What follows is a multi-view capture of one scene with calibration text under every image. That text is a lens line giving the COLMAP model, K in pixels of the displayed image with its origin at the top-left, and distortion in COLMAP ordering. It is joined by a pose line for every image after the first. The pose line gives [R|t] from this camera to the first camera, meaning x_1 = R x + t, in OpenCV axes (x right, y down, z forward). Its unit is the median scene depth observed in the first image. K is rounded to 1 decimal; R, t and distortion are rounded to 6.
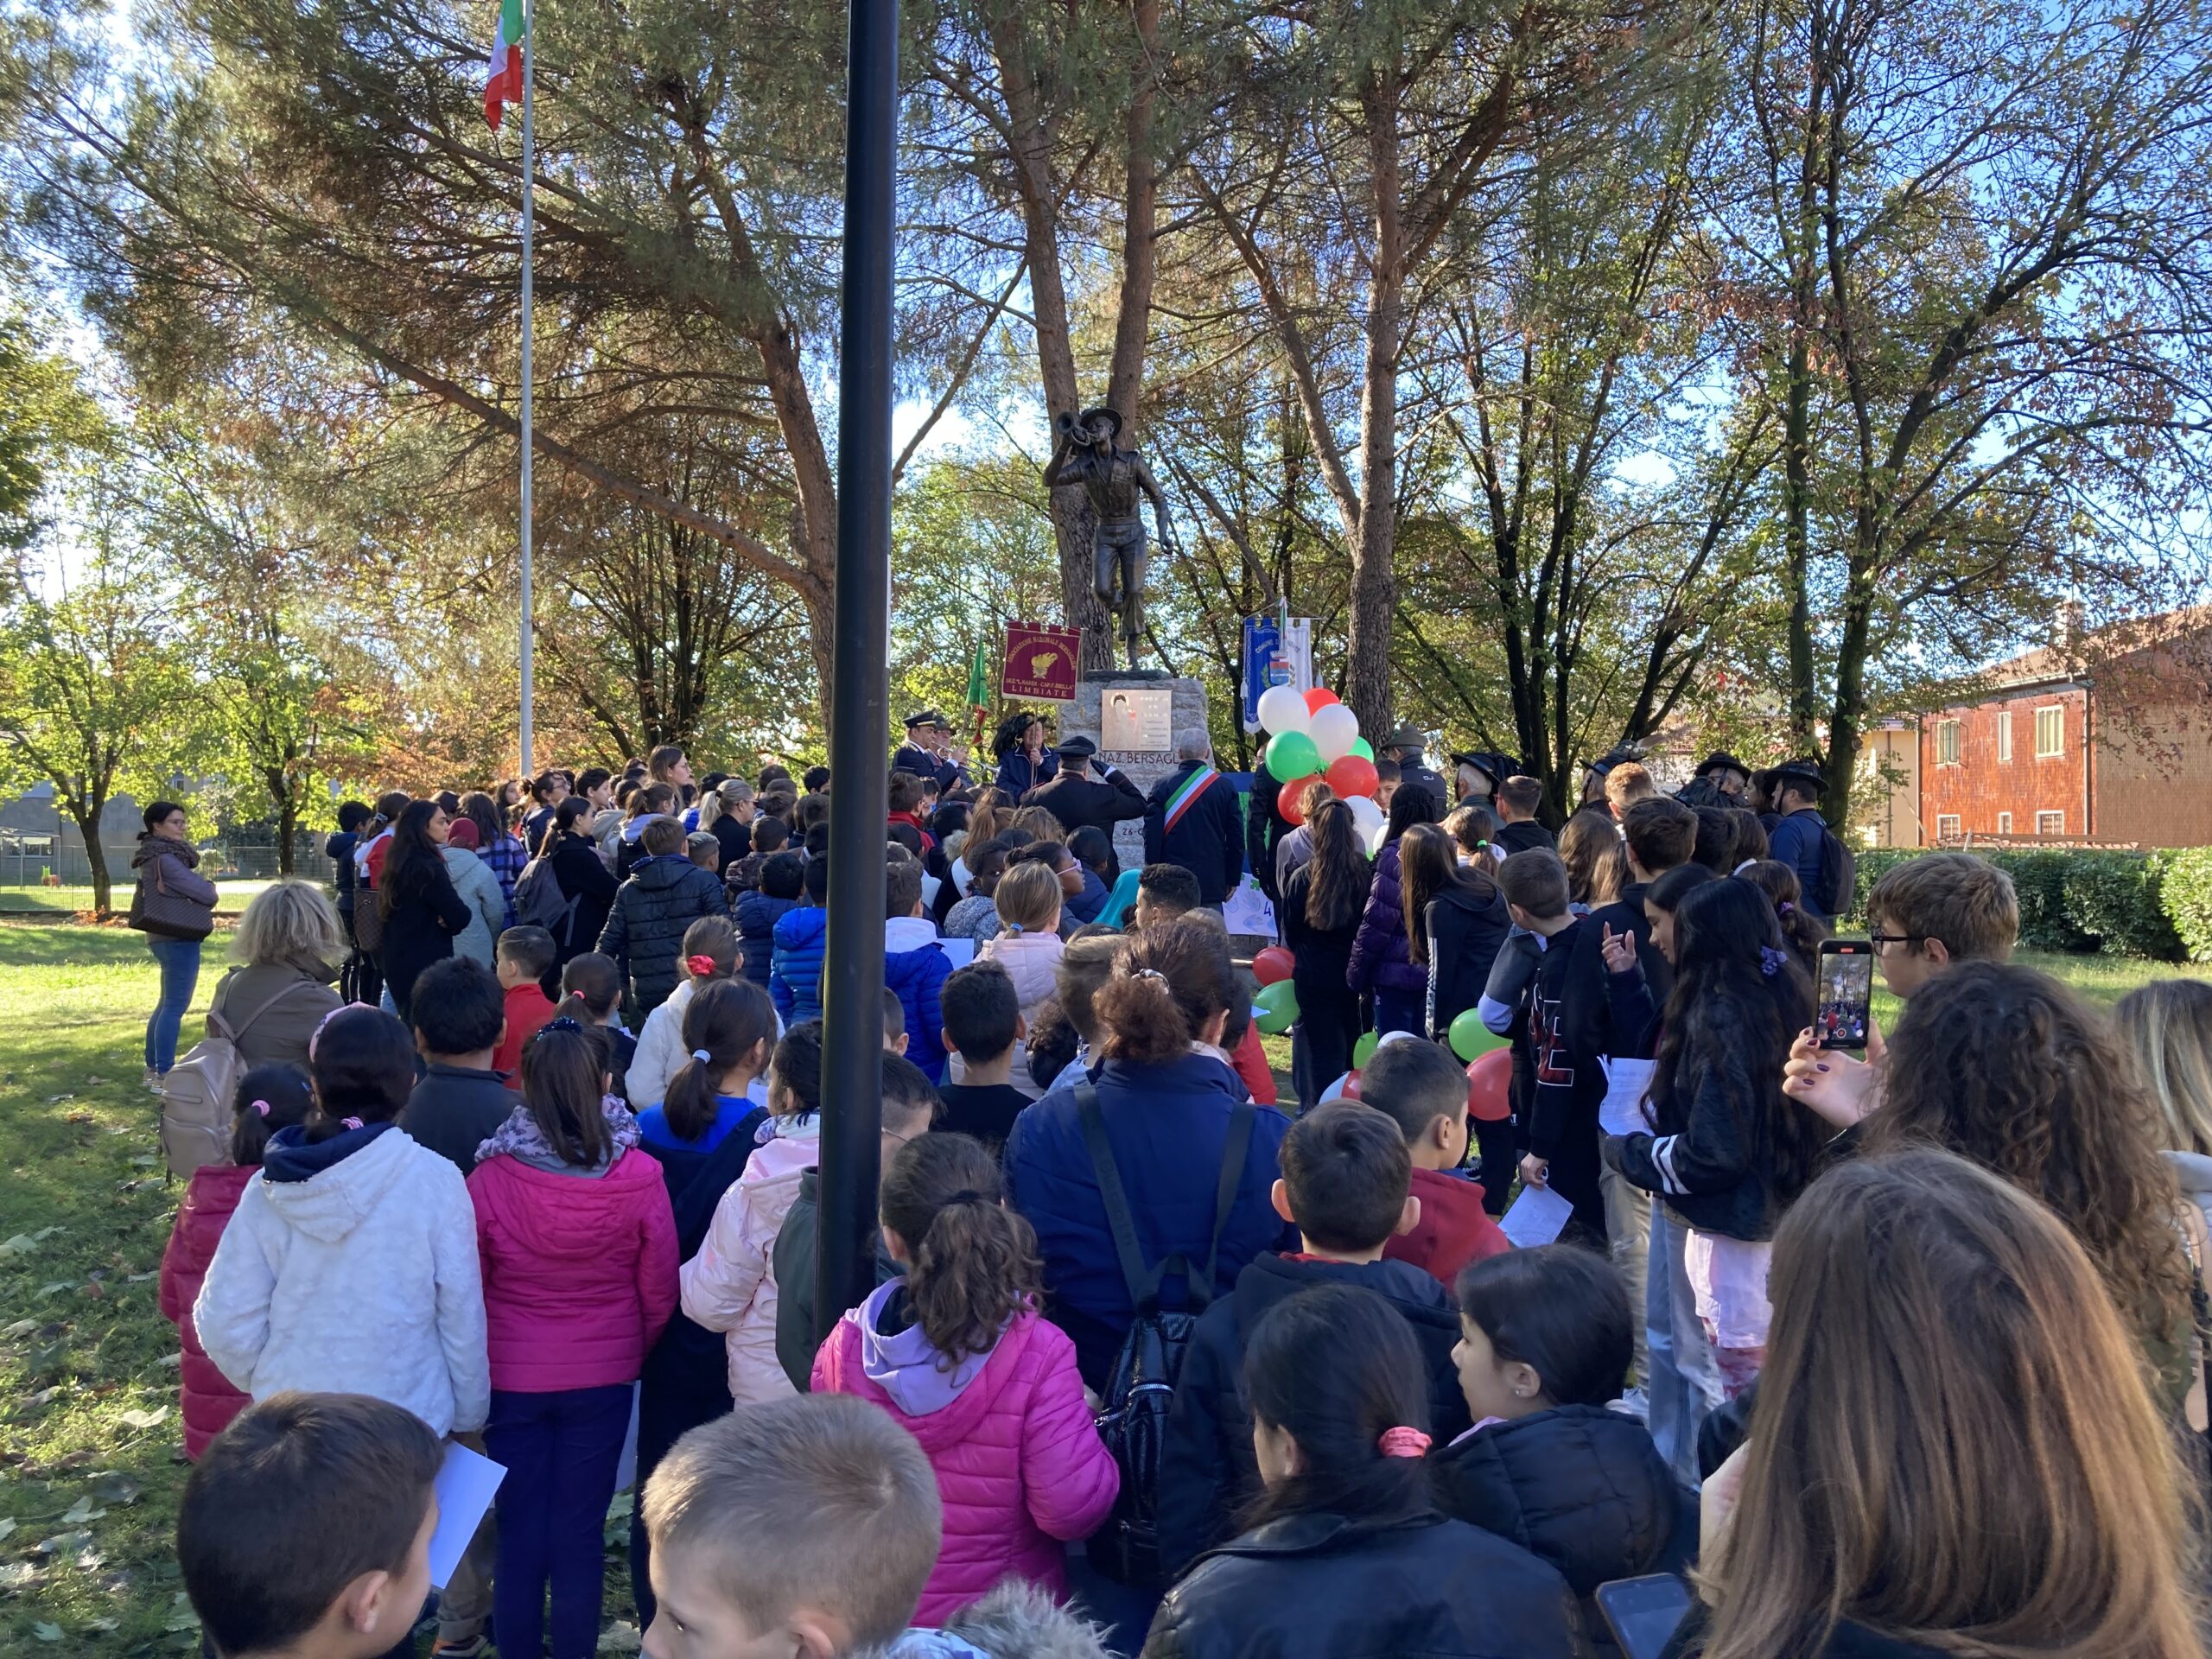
lens RADIAL K [[1810.6, 0, 1081.0], [0, 1810.6, 825.5], [0, 0, 1]] dist [0.015857, -0.025486]
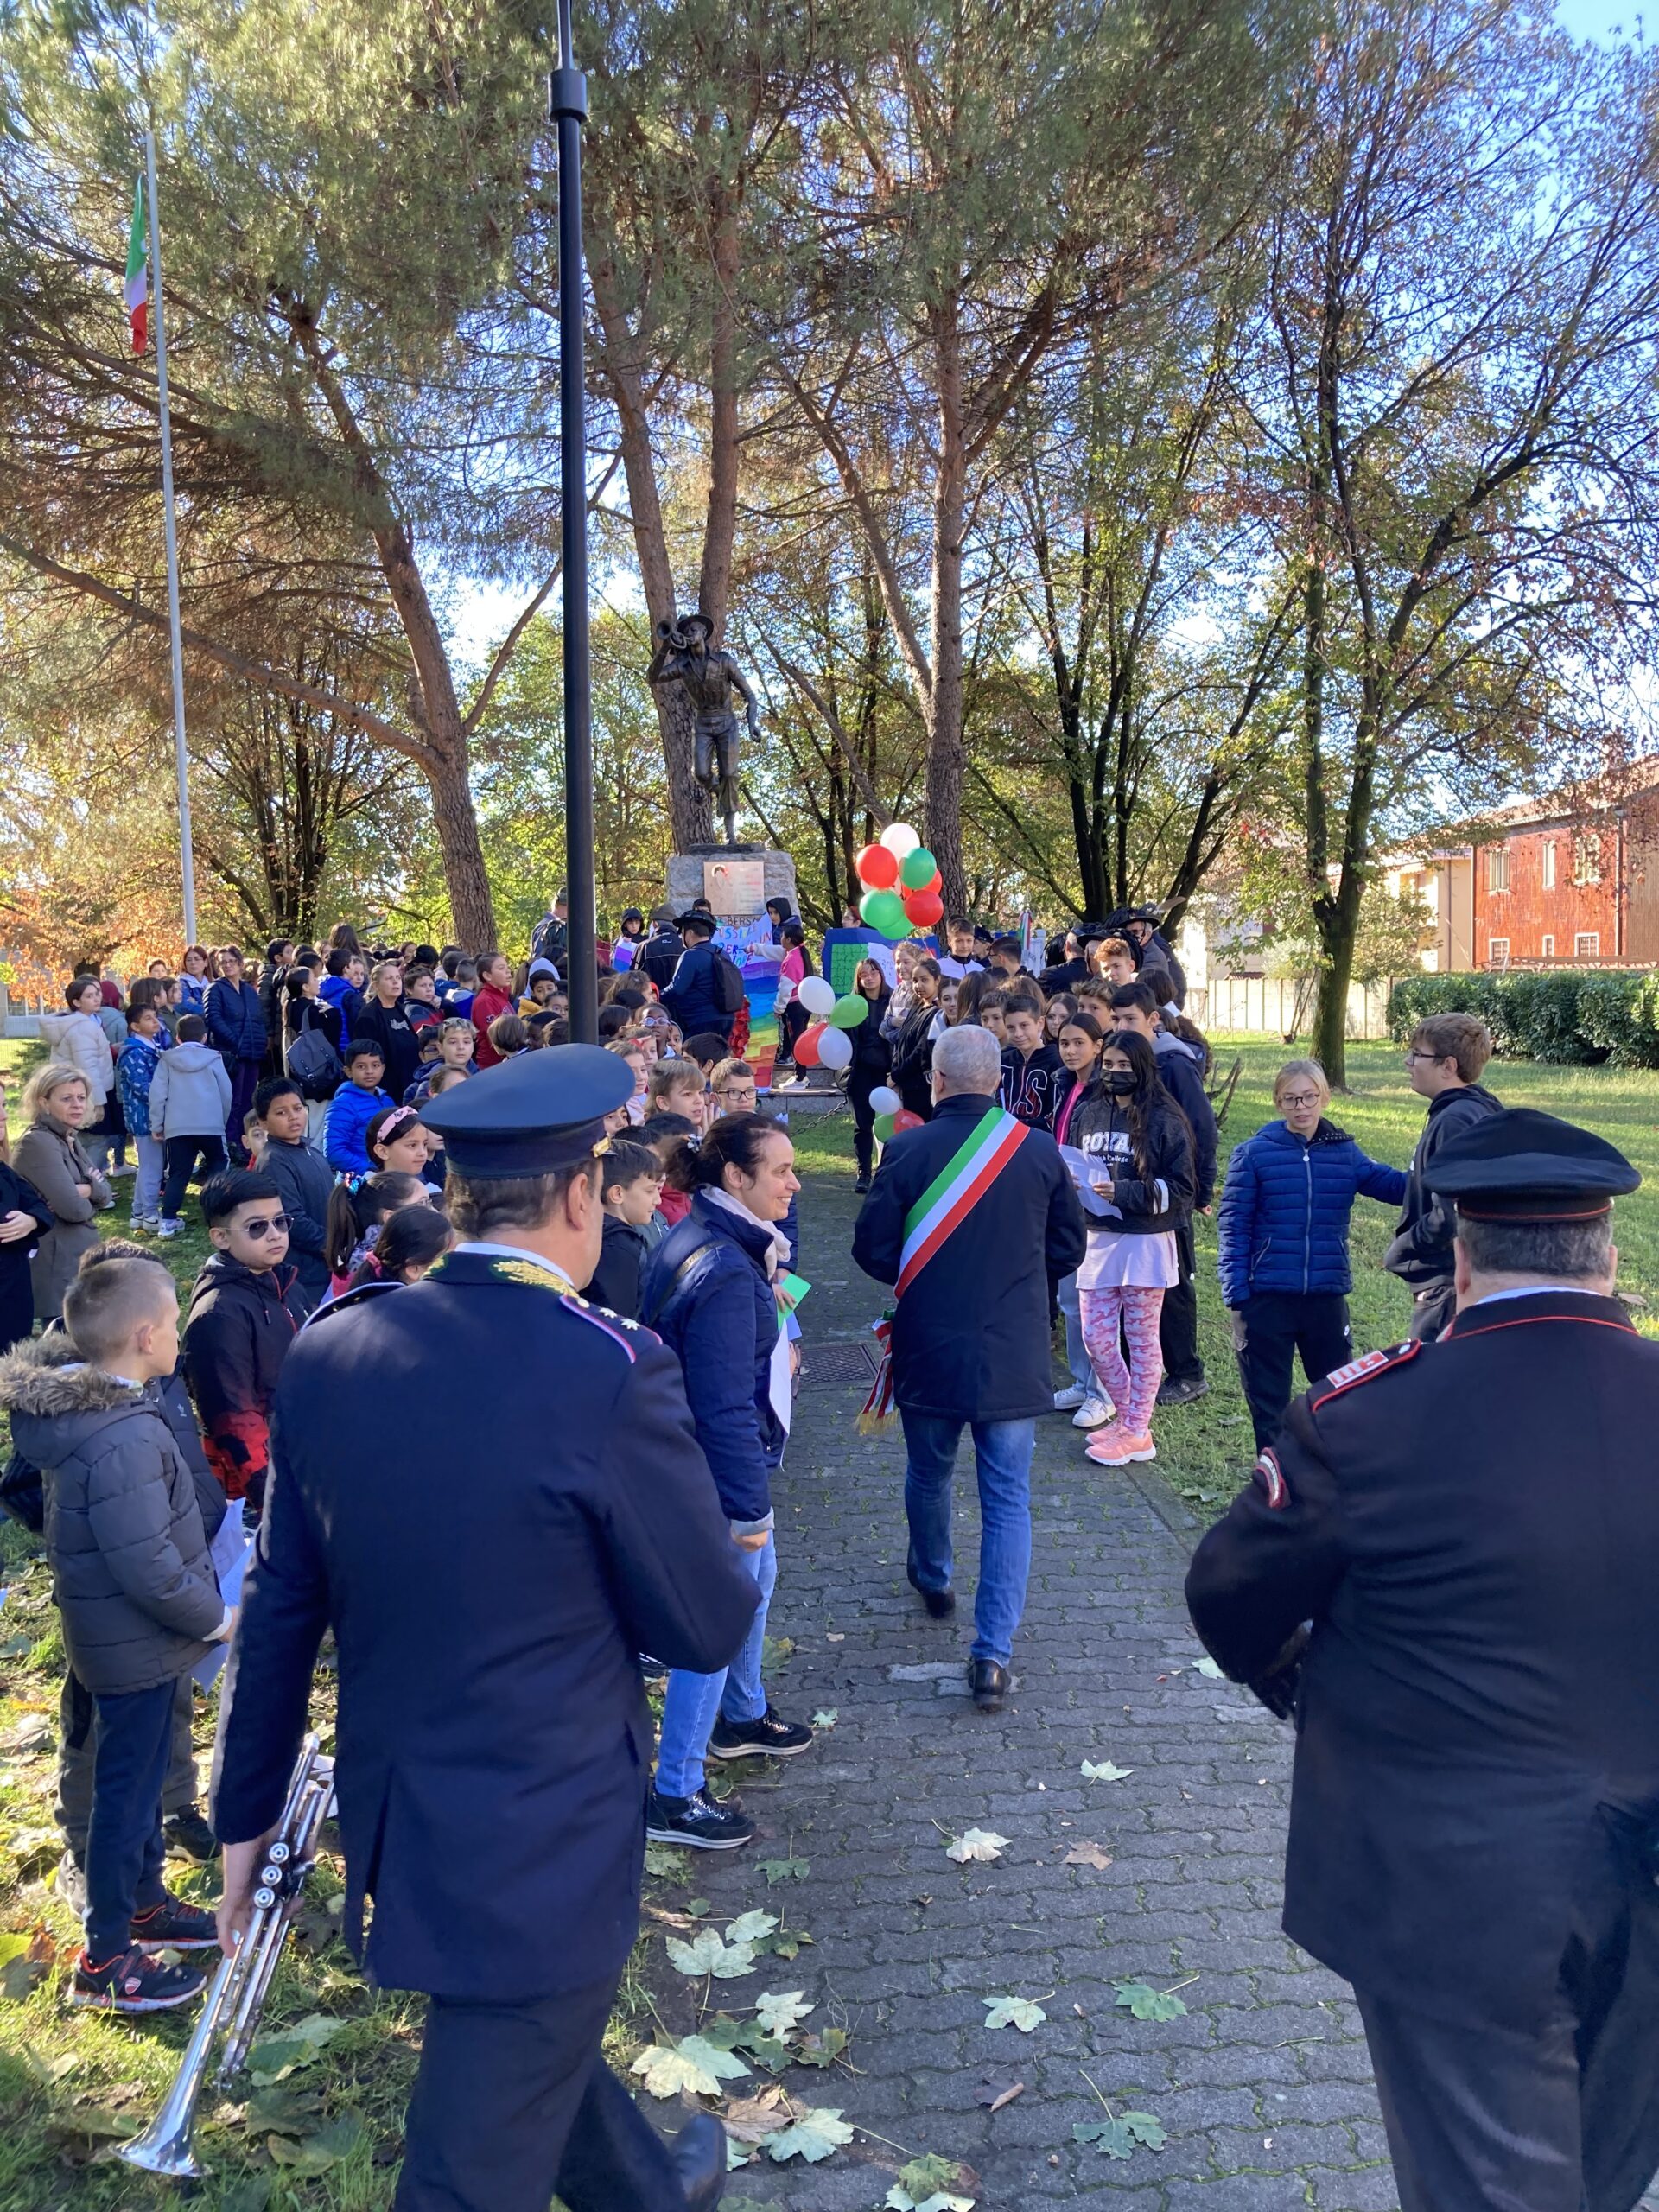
lens RADIAL K [[1810.6, 0, 816.6], [0, 1810.6, 1119.9], [0, 0, 1]] dist [0.015857, -0.025486]
pose [[0.997033, -0.029794, 0.070979, -0.002008], [0.023595, 0.995961, 0.086626, -0.004492], [-0.073273, -0.084694, 0.993709, -0.099685]]
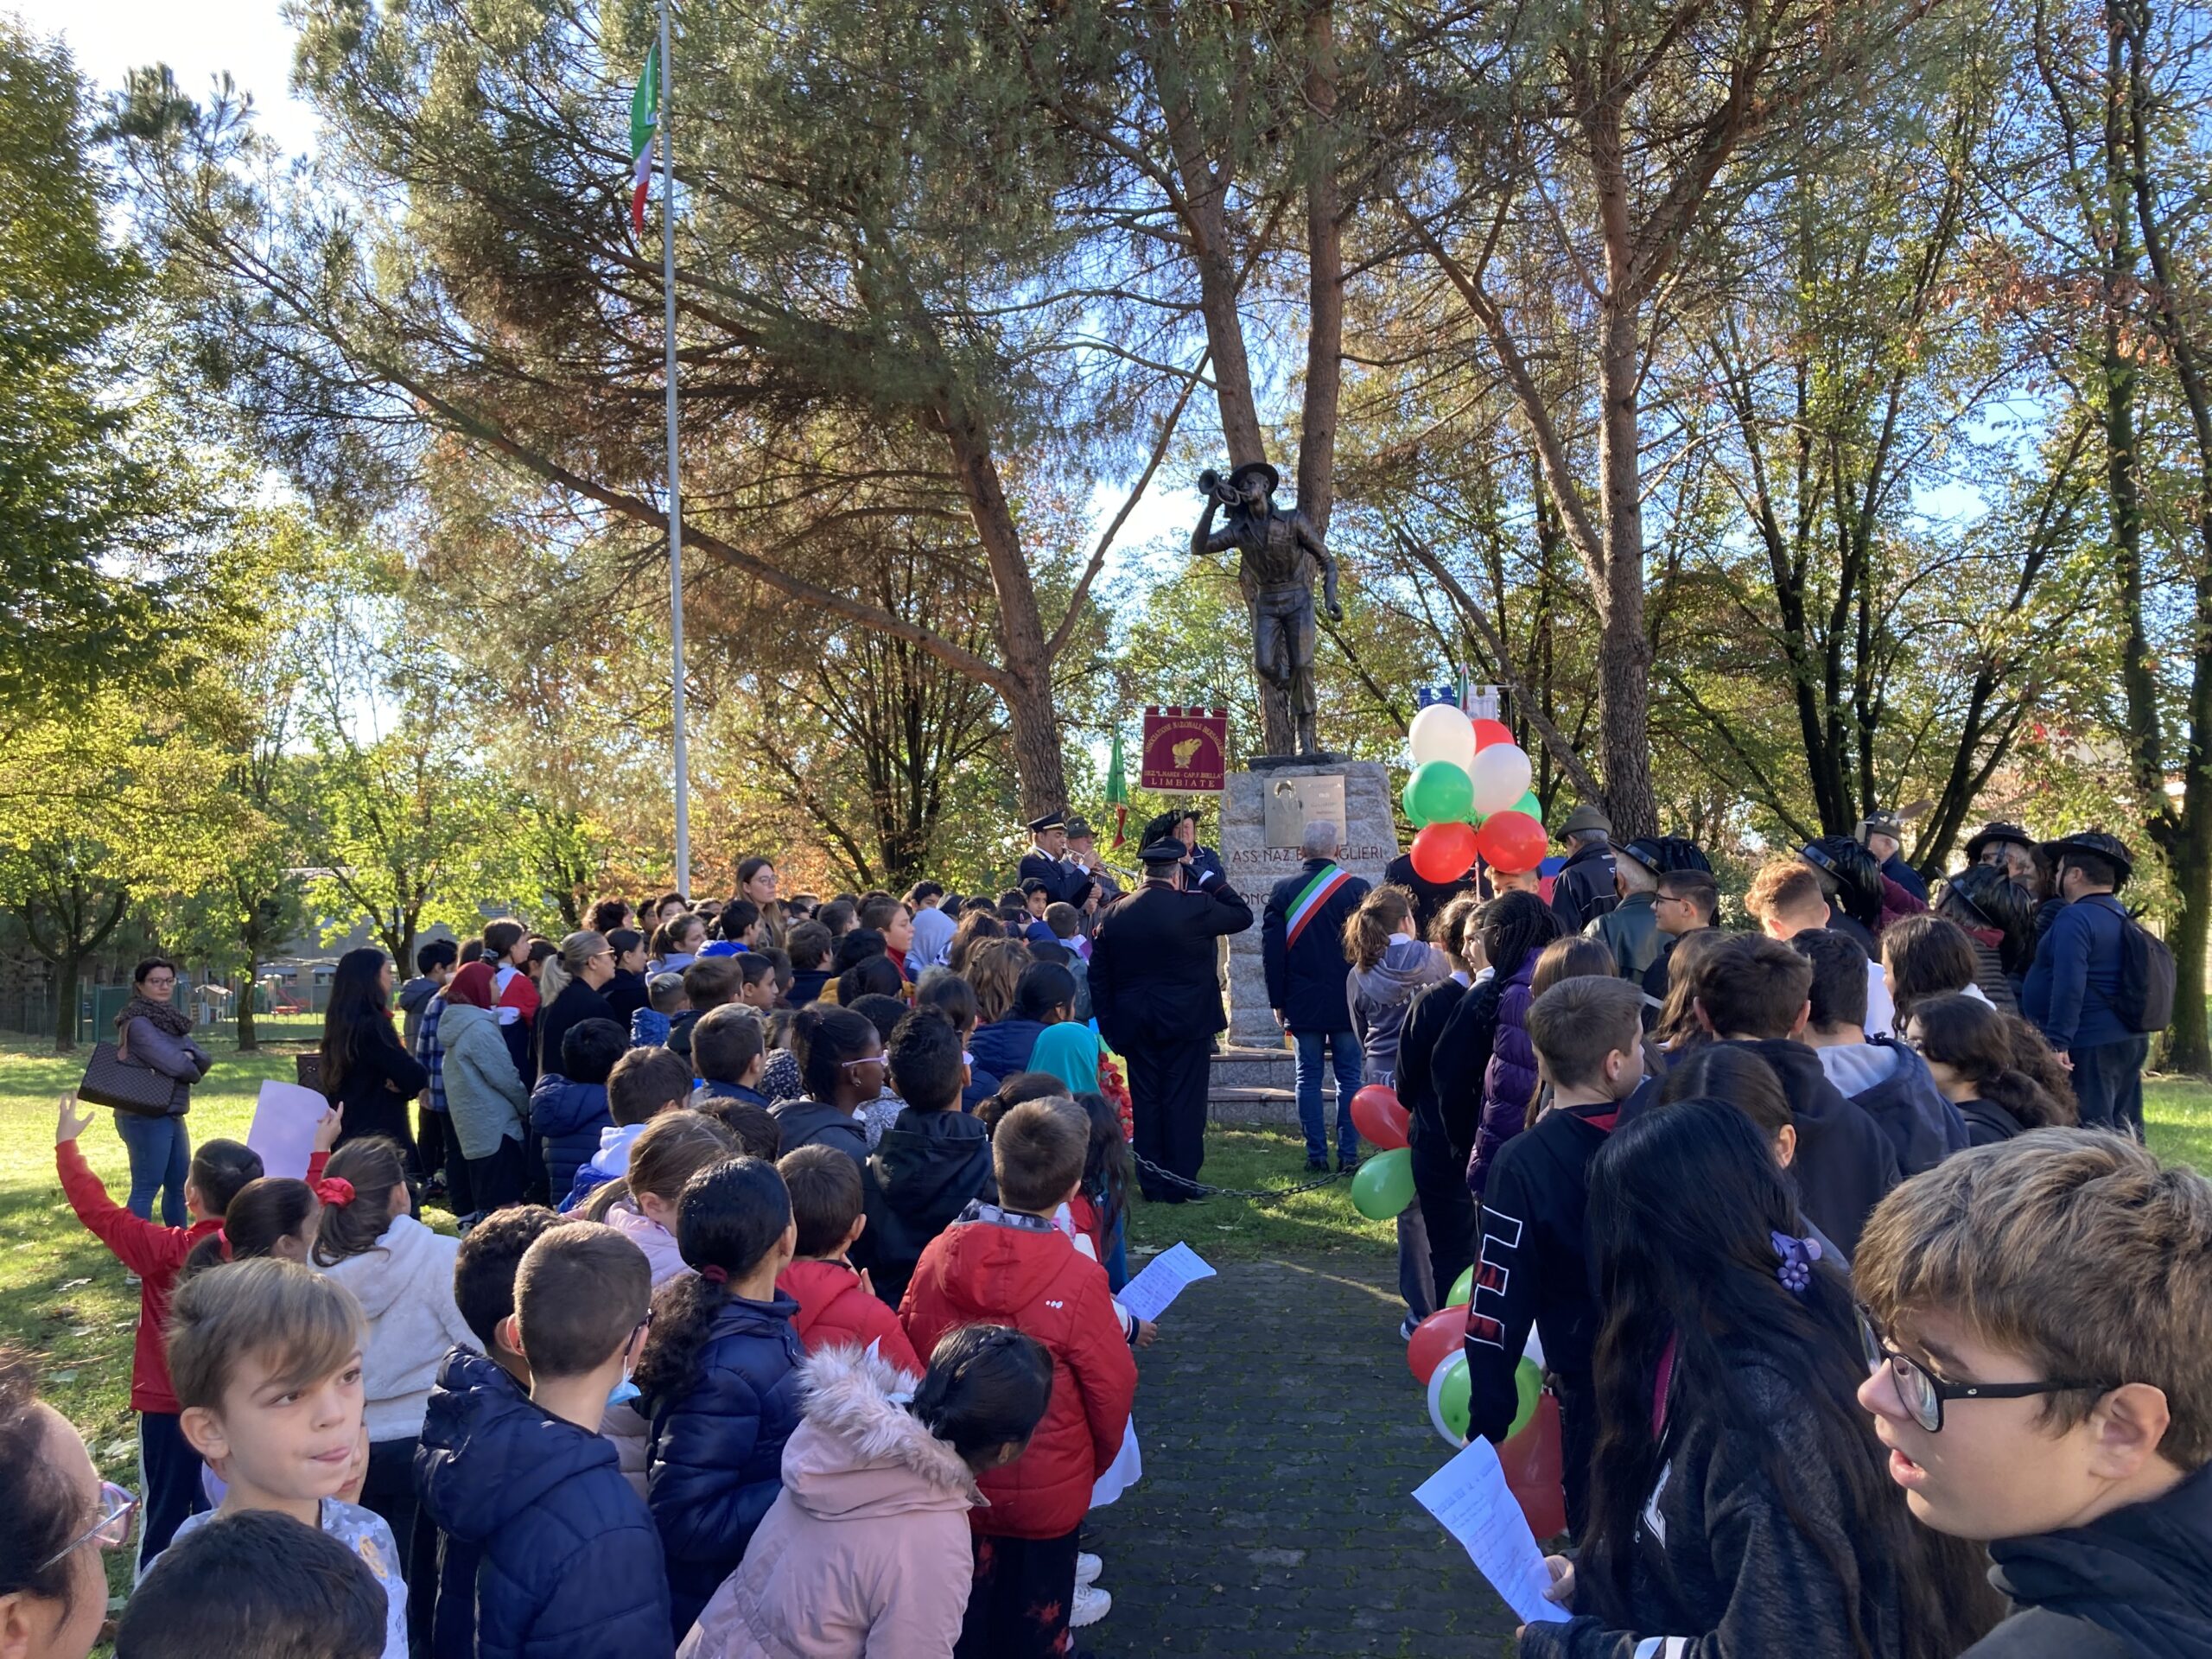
lens RADIAL K [[1810.6, 0, 1106.7], [0, 1810.6, 826.7], [0, 0, 1]] dist [0.015857, -0.025486]
pose [[0.986436, -0.044740, -0.157932, 0.039714], [0.036497, 0.997835, -0.054714, -0.003513], [0.160038, 0.048208, 0.985933, 0.068270]]
